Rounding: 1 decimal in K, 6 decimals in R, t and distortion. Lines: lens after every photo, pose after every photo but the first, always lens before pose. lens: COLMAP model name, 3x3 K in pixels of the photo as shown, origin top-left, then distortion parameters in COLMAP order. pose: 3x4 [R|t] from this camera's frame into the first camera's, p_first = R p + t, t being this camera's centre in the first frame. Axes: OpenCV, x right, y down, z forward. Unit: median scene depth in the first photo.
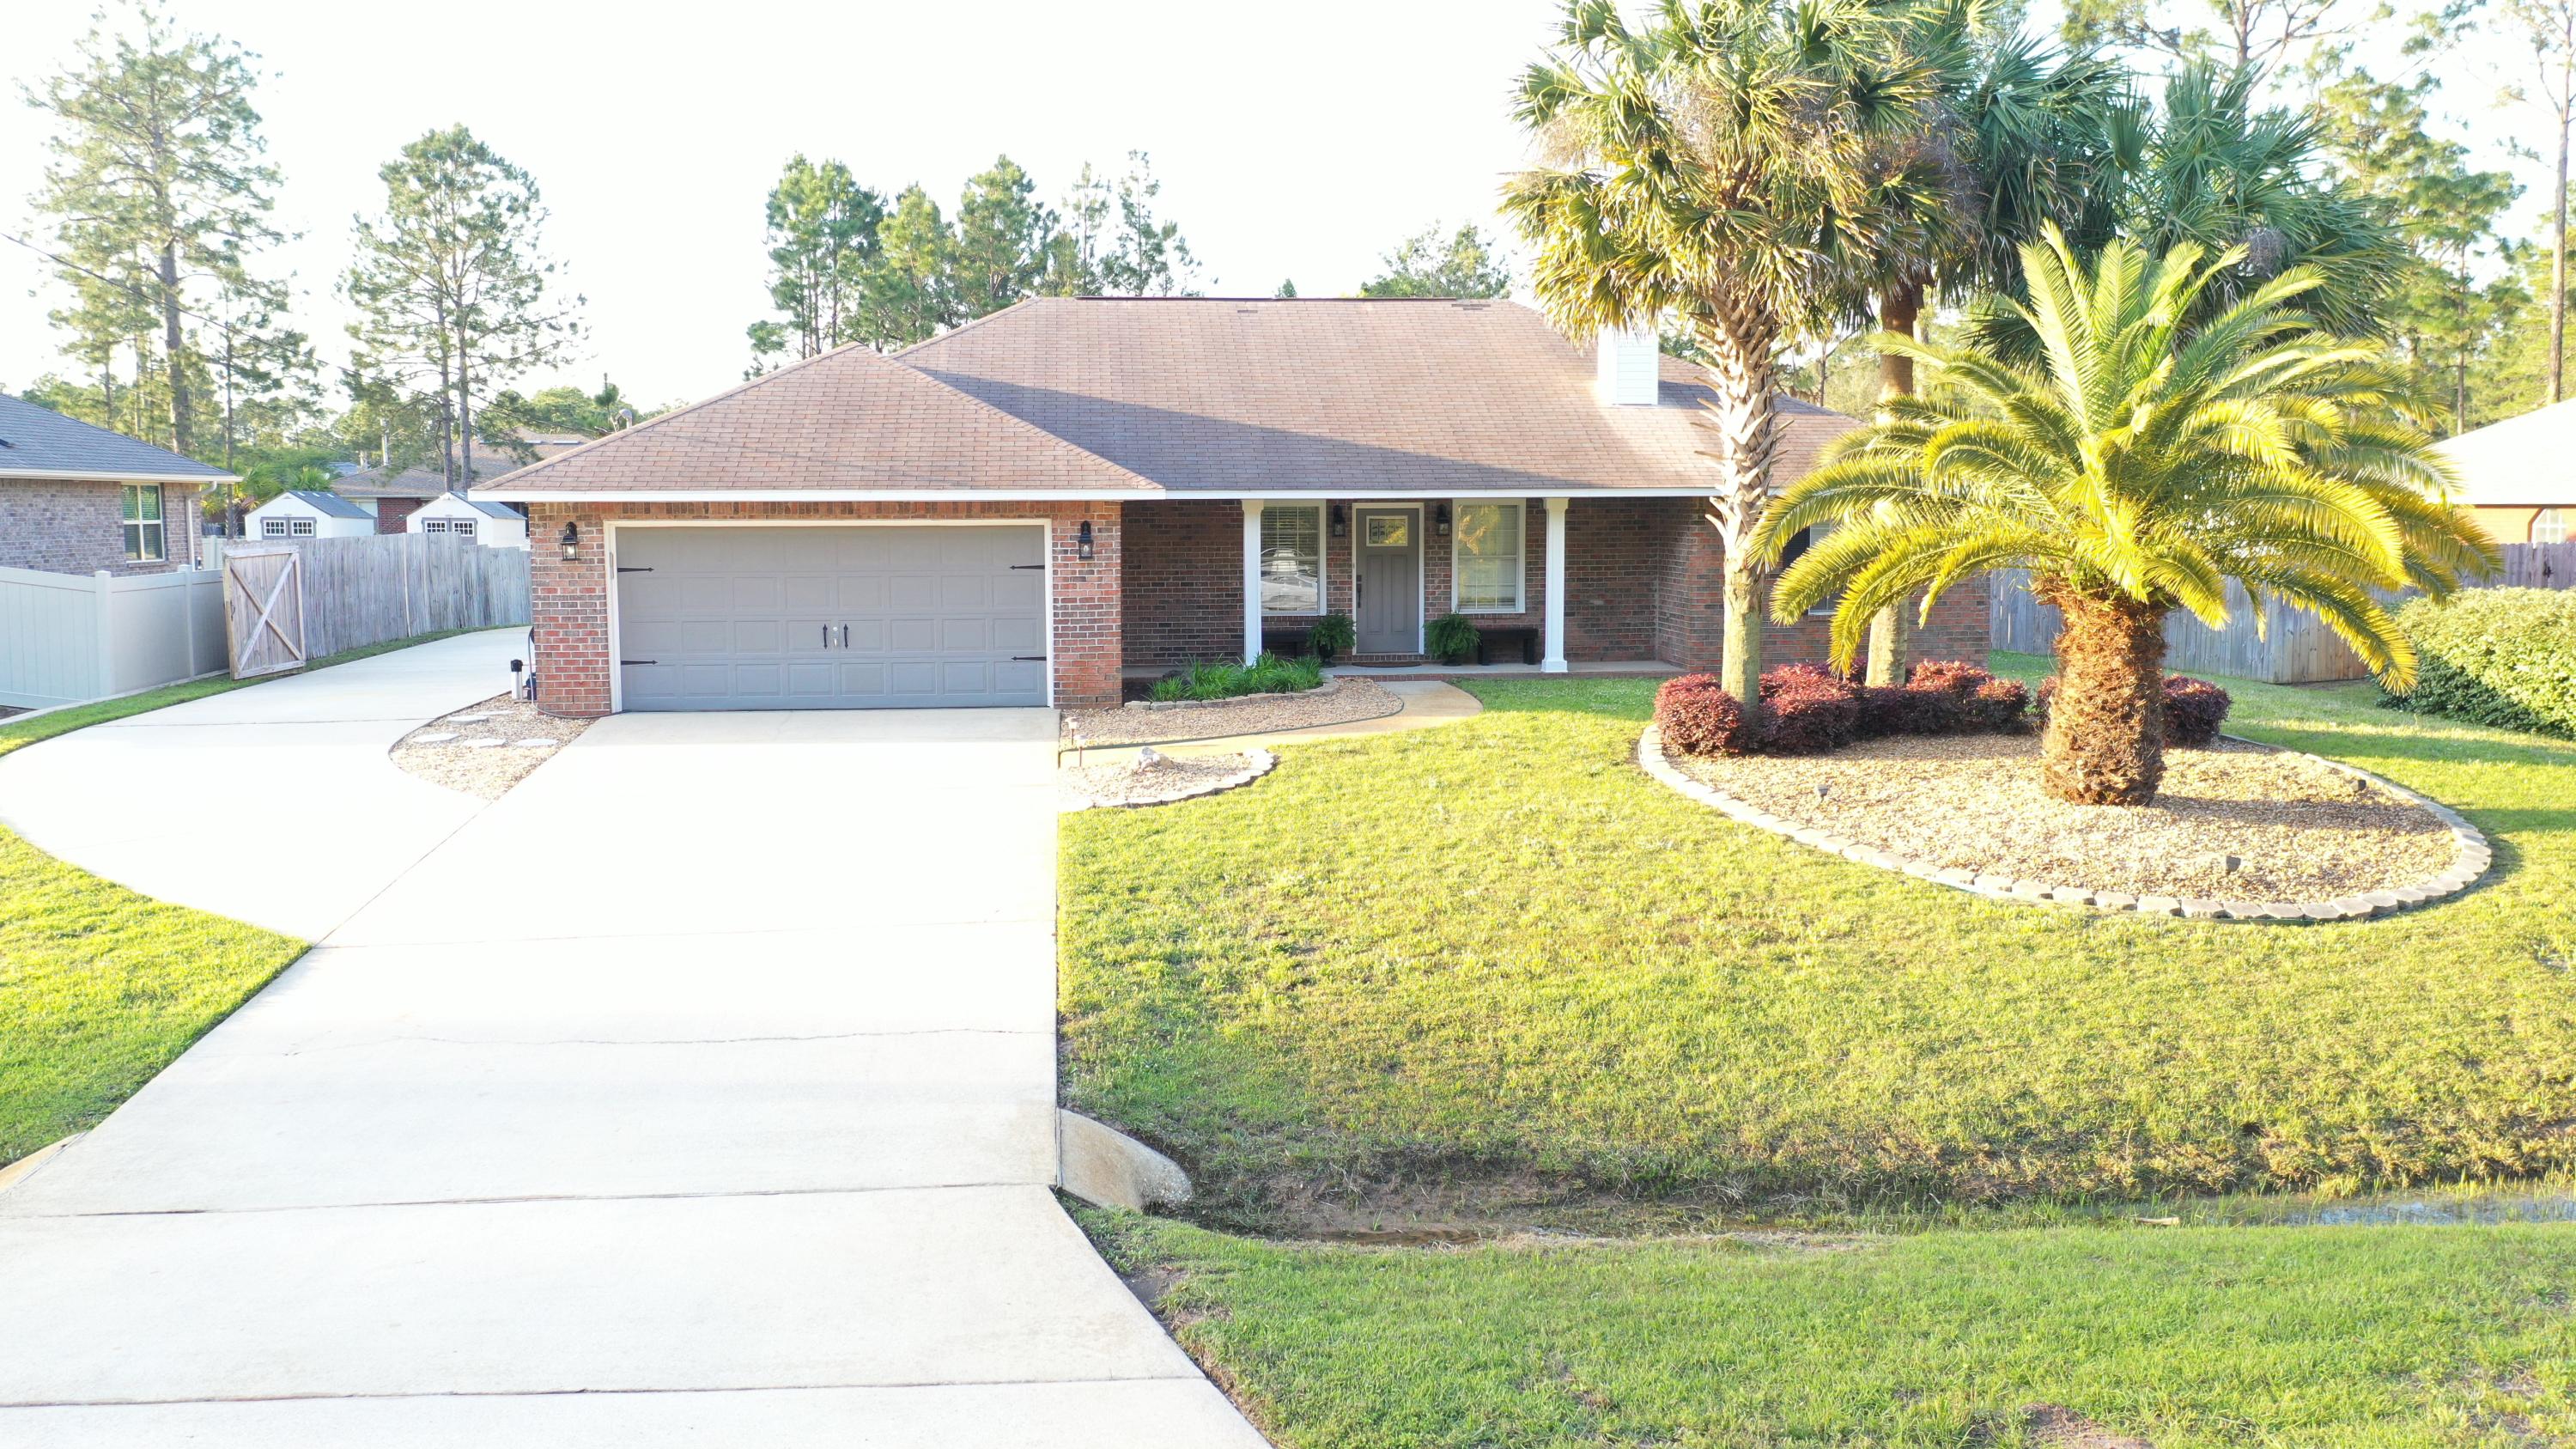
lens RADIAL K [[2042.1, 0, 1280.9], [0, 2042.1, 733.3], [0, 0, 1]] dist [0.010176, 0.004239]
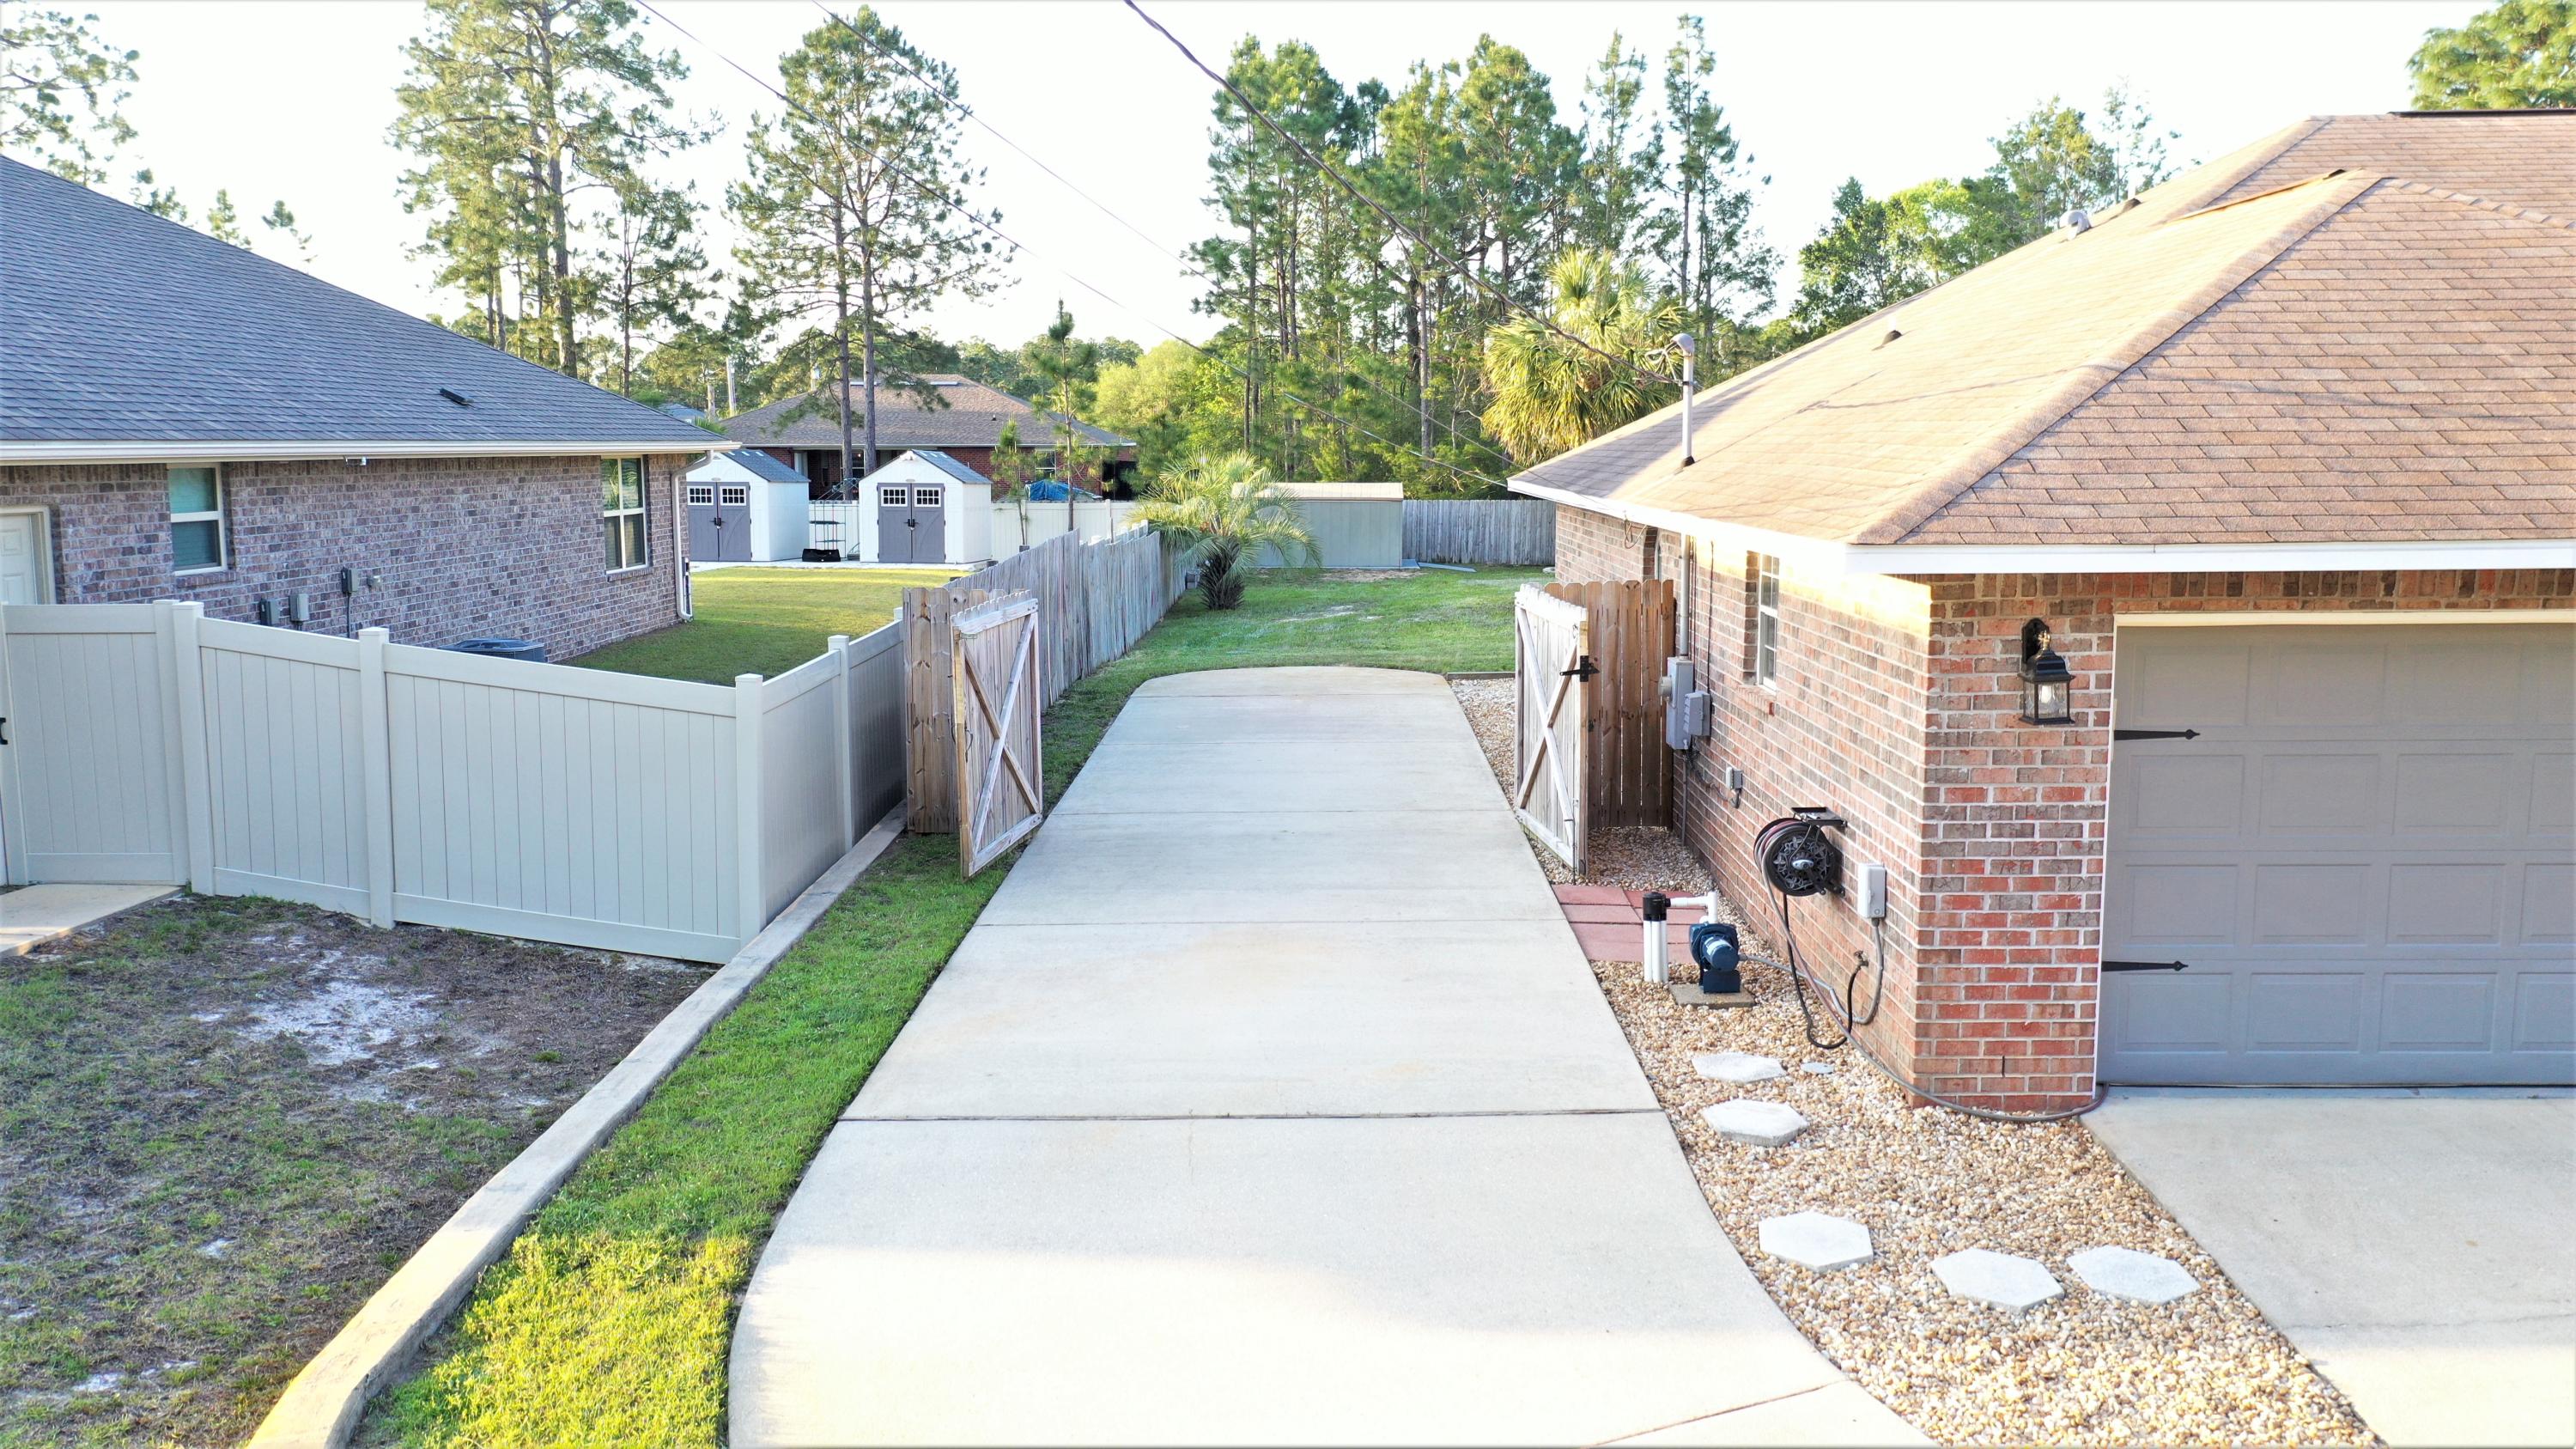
lens RADIAL K [[2042.1, 0, 1291.5], [0, 2042.1, 714.2], [0, 0, 1]] dist [0.010176, 0.004239]
pose [[0.993671, 0.013222, -0.111547, -0.132215], [-0.010742, 0.999682, 0.022800, -0.027655], [0.111813, -0.021457, 0.993498, 0.178288]]
